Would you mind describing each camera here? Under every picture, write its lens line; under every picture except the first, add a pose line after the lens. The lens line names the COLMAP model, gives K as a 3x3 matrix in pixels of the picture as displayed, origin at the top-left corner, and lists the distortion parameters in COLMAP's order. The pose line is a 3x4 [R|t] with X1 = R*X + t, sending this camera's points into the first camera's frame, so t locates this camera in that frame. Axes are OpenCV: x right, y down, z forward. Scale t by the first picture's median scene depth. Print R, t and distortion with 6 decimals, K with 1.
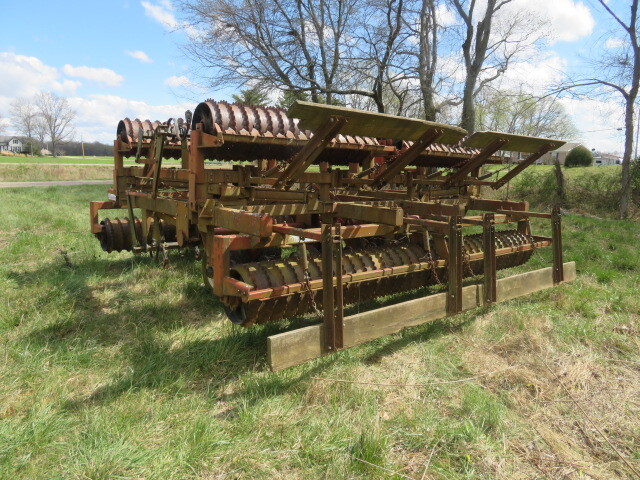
lens RADIAL K [[460.5, 0, 318.7], [0, 460.5, 241.9], [0, 0, 1]] dist [-0.001417, -0.020155]
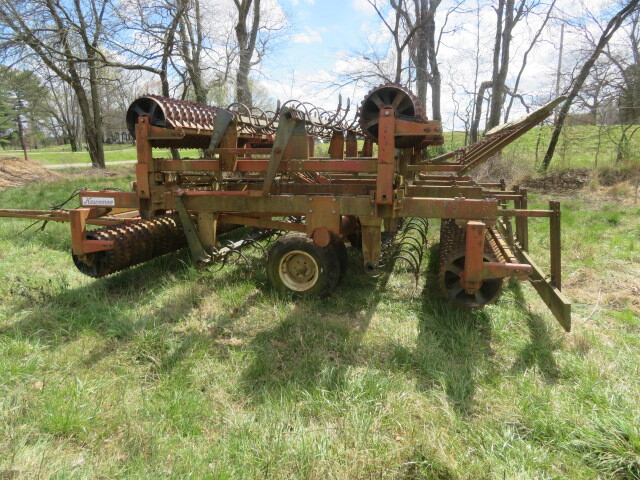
lens RADIAL K [[460.5, 0, 317.2], [0, 460.5, 237.5], [0, 0, 1]] dist [-0.001417, -0.020155]
pose [[0.817862, -0.133513, 0.559710, -0.187332], [0.115717, 0.990999, 0.067304, -0.016102], [-0.563658, 0.009723, 0.825951, 0.063198]]
